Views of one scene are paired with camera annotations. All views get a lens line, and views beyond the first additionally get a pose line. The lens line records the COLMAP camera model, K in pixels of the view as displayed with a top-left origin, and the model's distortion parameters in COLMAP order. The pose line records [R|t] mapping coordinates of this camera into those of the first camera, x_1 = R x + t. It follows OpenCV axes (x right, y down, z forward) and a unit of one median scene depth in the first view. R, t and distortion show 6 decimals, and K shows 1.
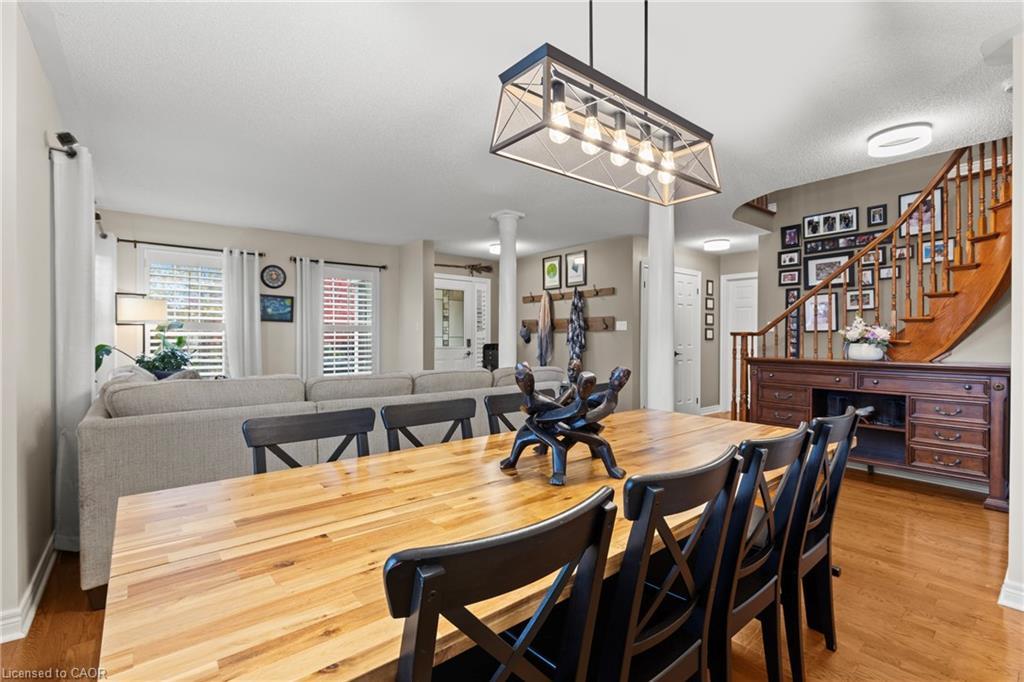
lens RADIAL K [[460.8, 0, 502.9], [0, 460.8, 339.8], [0, 0, 1]] dist [-0.003627, -0.000524]
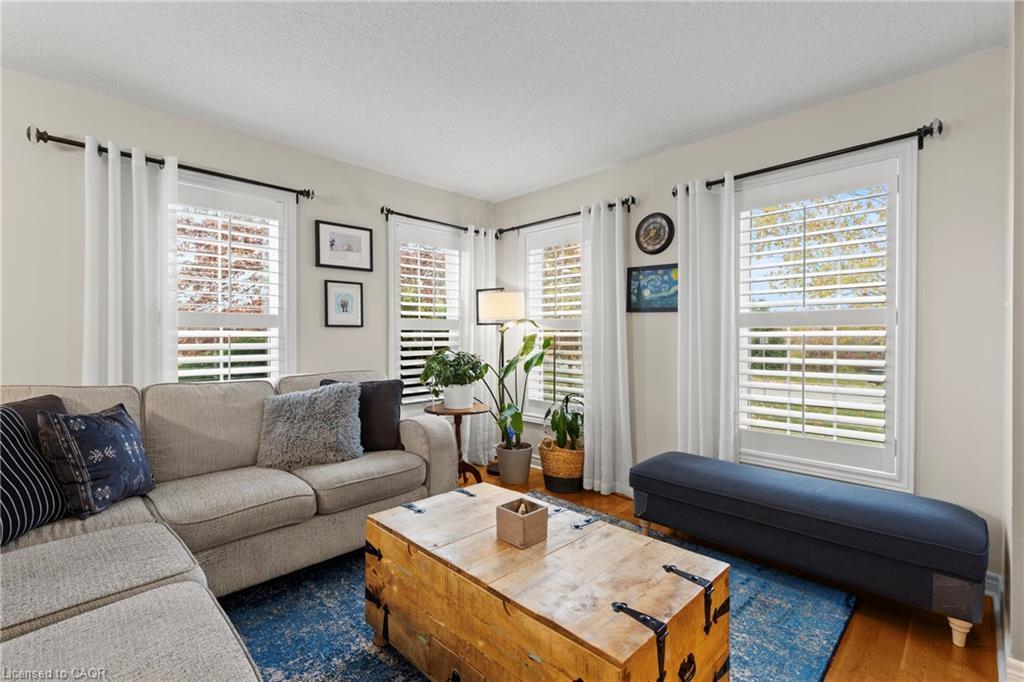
lens RADIAL K [[452.7, 0, 504.5], [0, 452.7, 338.0], [0, 0, 1]] dist [0.000773, -0.000267]
pose [[0.124339, 0.002977, -0.992235, 0.028618], [-0.006893, 0.999974, 0.002136, -0.008443], [0.992216, 0.006574, 0.124357, 0.757994]]
